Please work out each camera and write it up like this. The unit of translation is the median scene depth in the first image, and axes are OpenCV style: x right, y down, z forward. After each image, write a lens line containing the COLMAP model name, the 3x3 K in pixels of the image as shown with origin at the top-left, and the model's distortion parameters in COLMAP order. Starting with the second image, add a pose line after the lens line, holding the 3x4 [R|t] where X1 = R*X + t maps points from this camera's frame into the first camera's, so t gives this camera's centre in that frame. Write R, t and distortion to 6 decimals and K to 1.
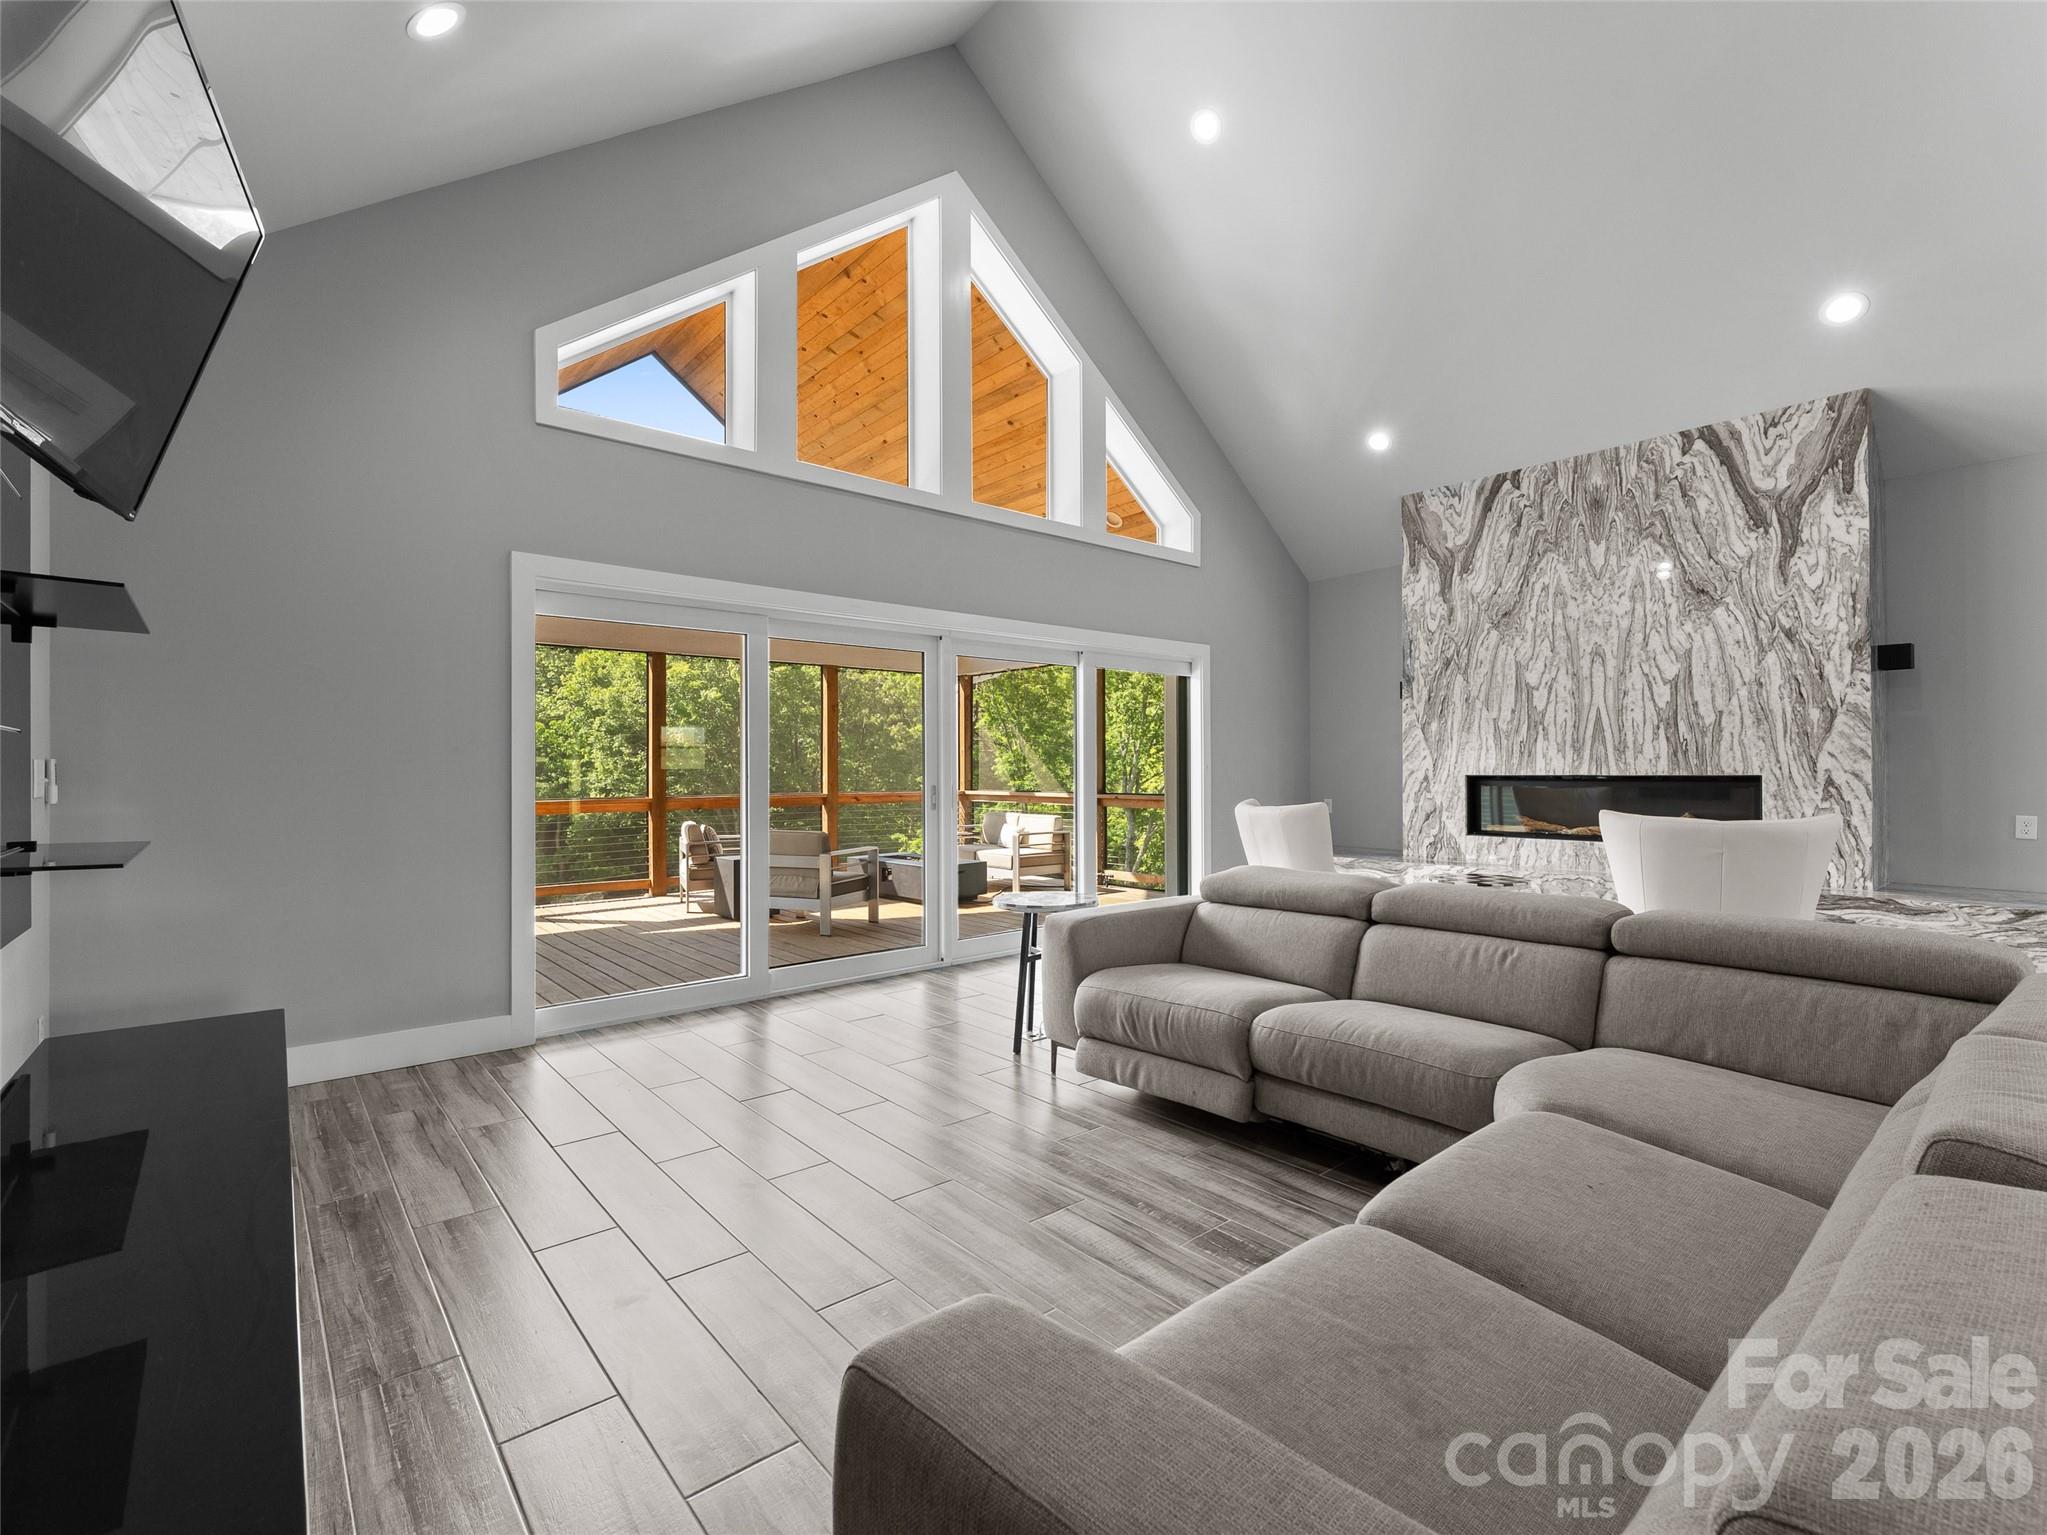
lens RADIAL K [[927.8, 0, 1018.2], [0, 927.8, 762.1], [0, 0, 1]] dist [-0.002030, -0.000207]
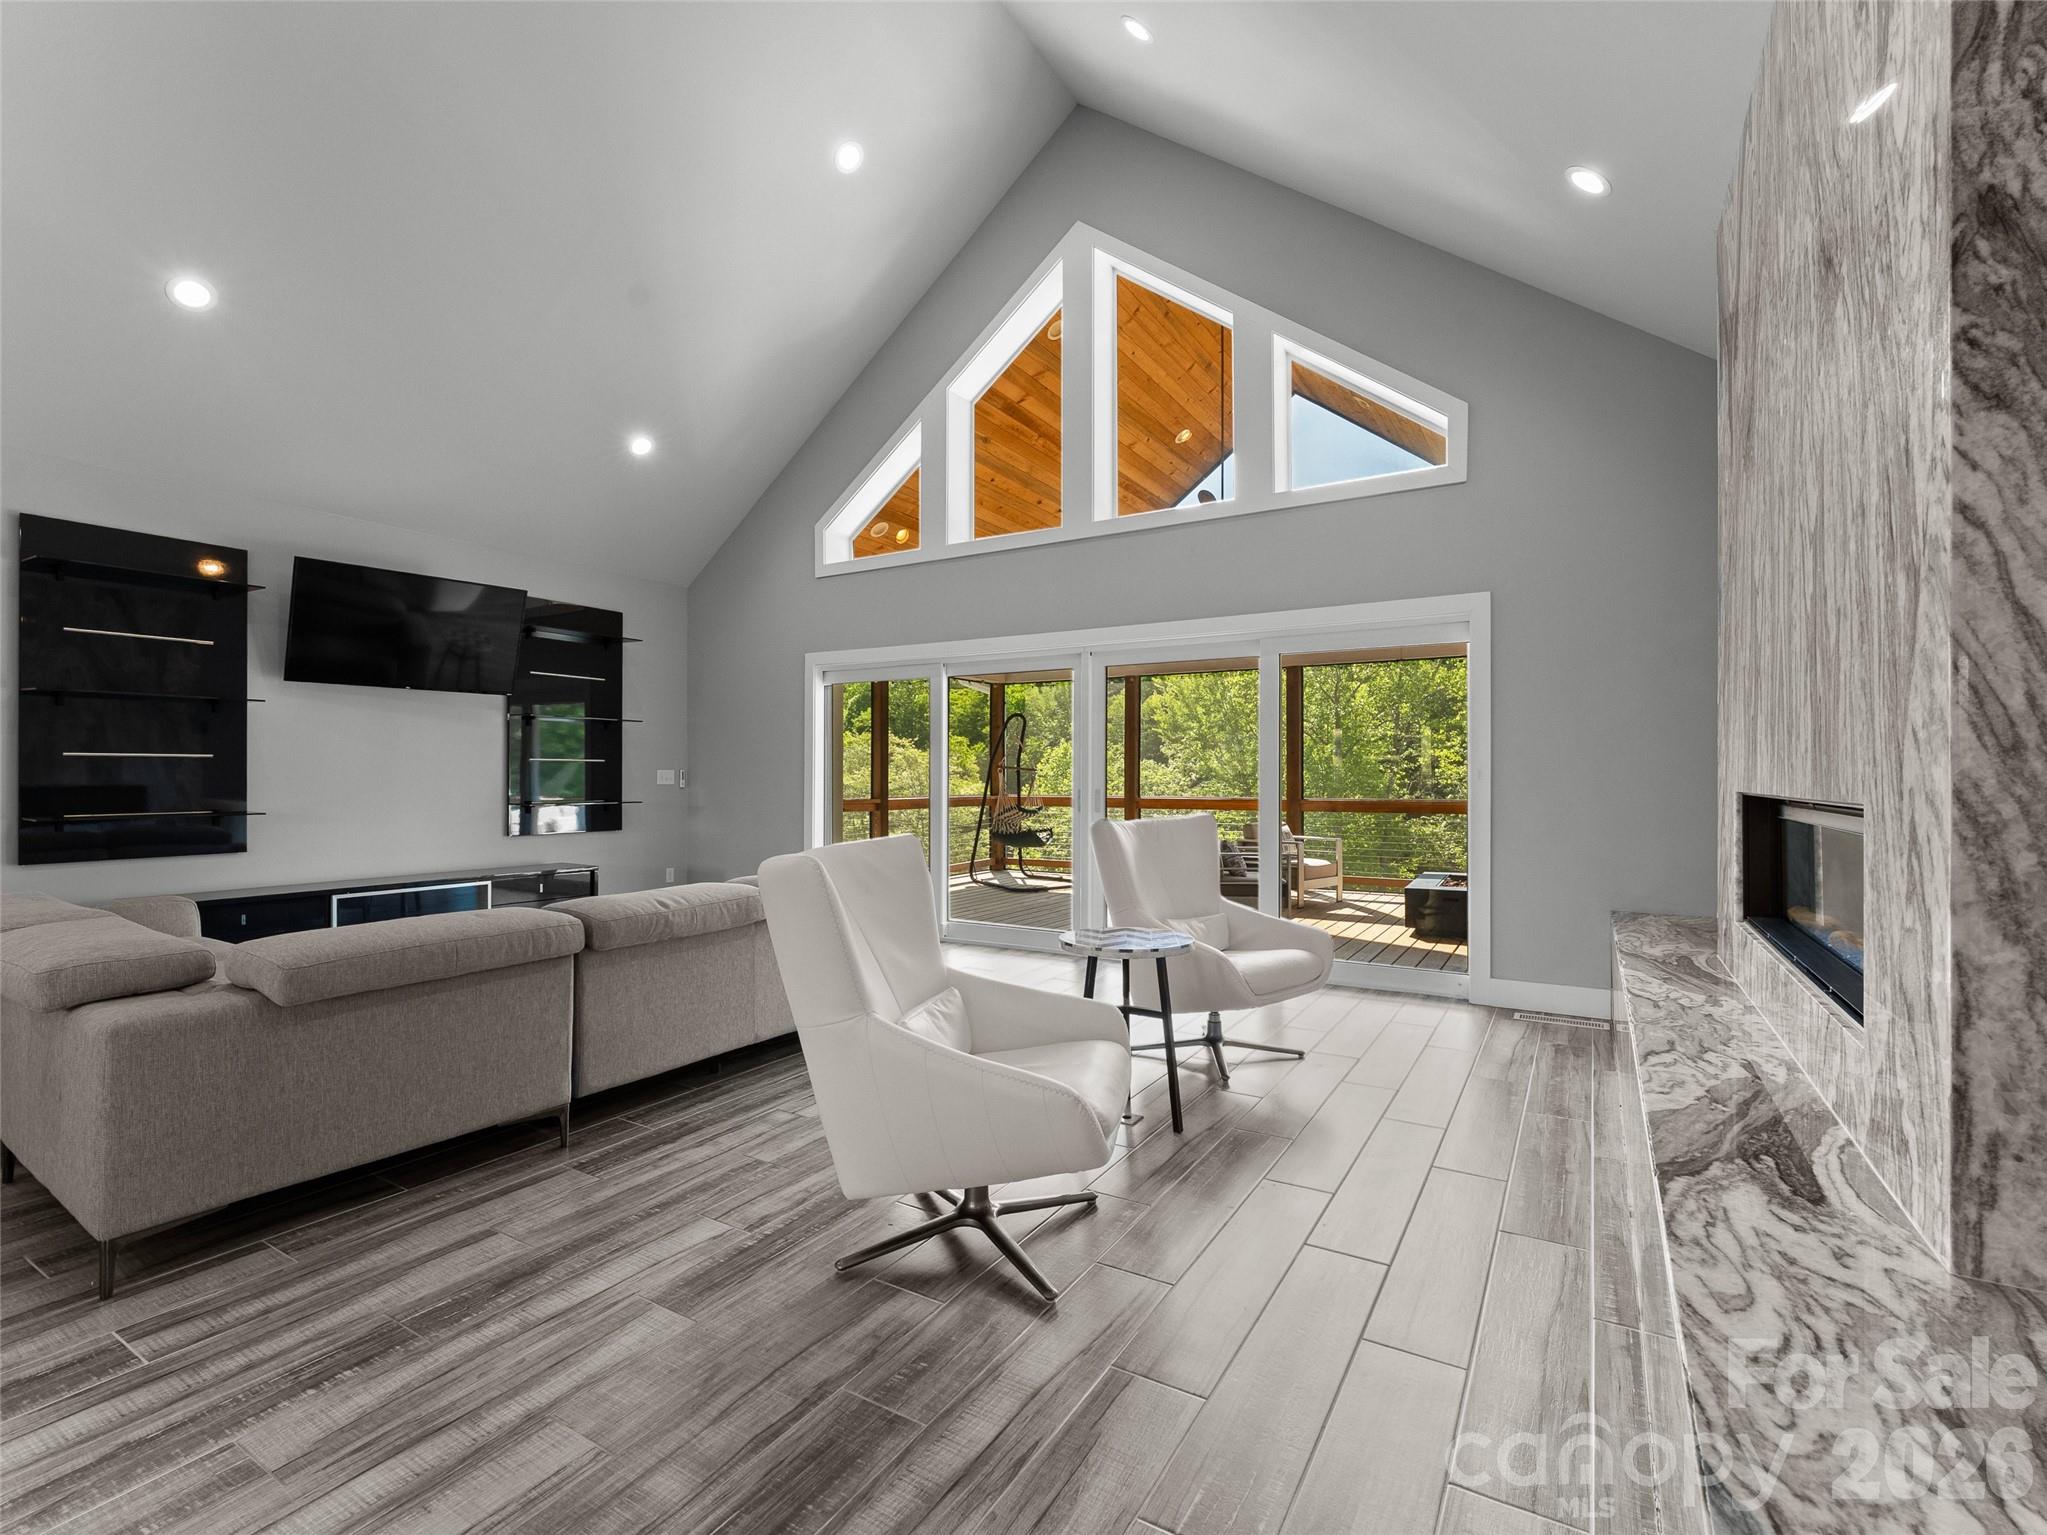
lens RADIAL K [[927.8, 0, 1027.3], [0, 927.8, 765.4], [0, 0, 1]] dist [-0.002030, -0.000207]
pose [[0.322078, -0.005681, -0.946696, 0.917765], [0.004854, 0.999979, -0.004349, 0.001367], [0.946701, -0.003194, 0.322099, 0.582099]]
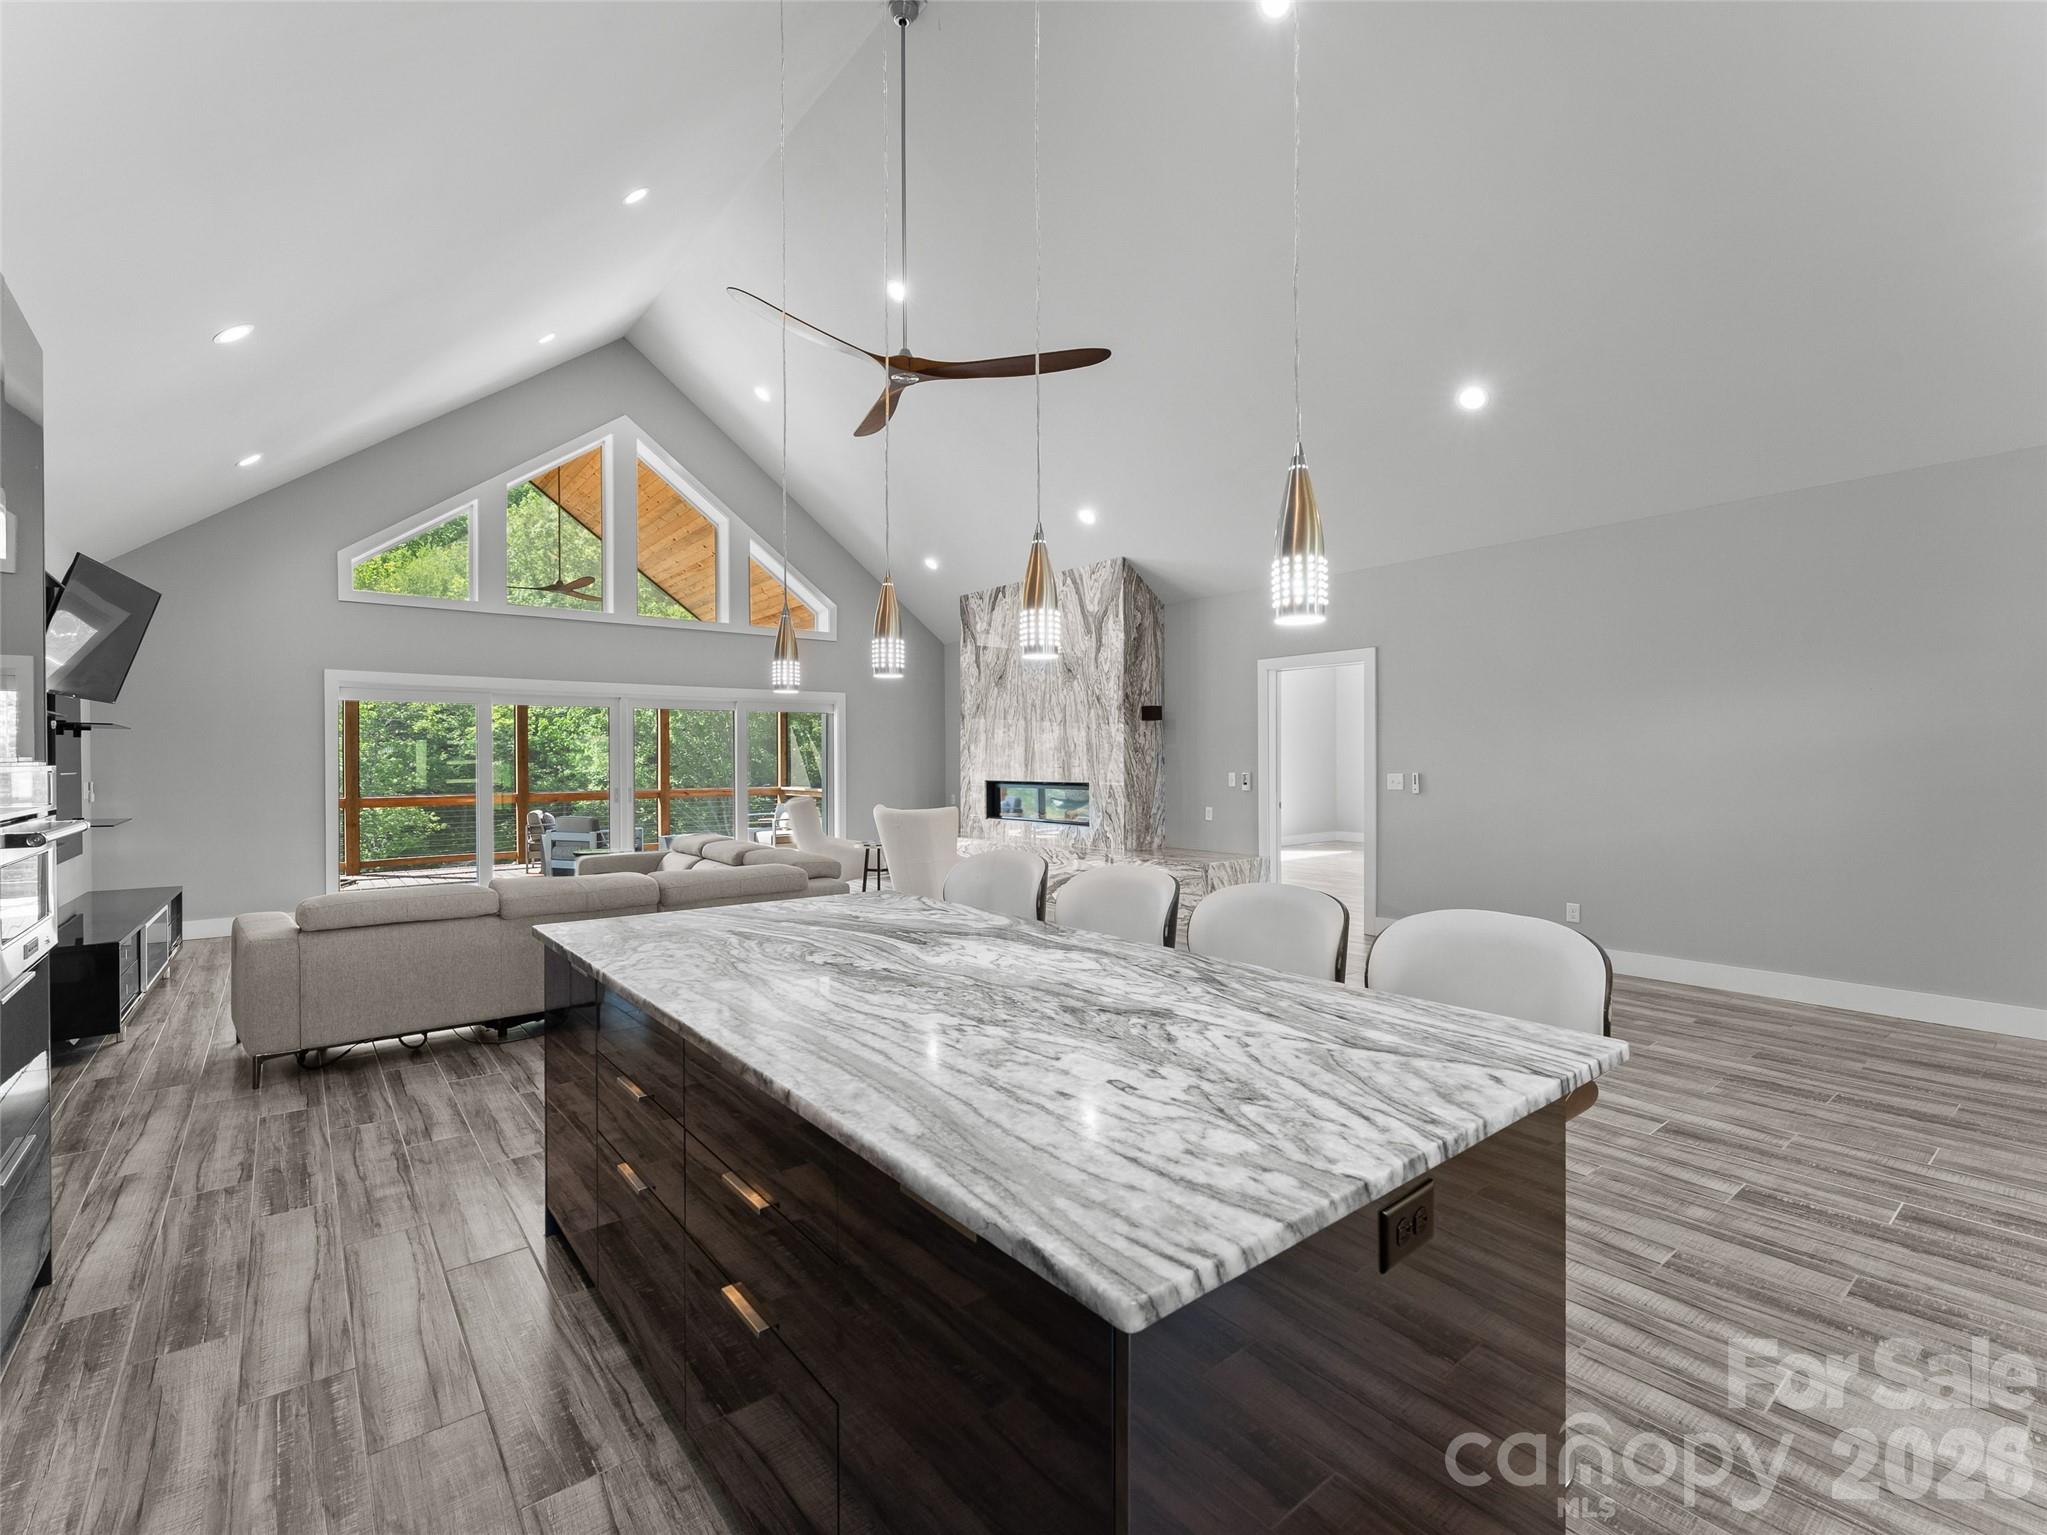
lens RADIAL K [[927.8, 0, 1012.7], [0, 927.8, 757.3], [0, 0, 1]] dist [-0.002030, -0.000207]
pose [[0.999478, -0.001203, -0.032271, 0.656982], [0.001373, 0.999985, 0.005228, -0.036957], [0.032265, -0.005270, 0.999465, -0.610874]]
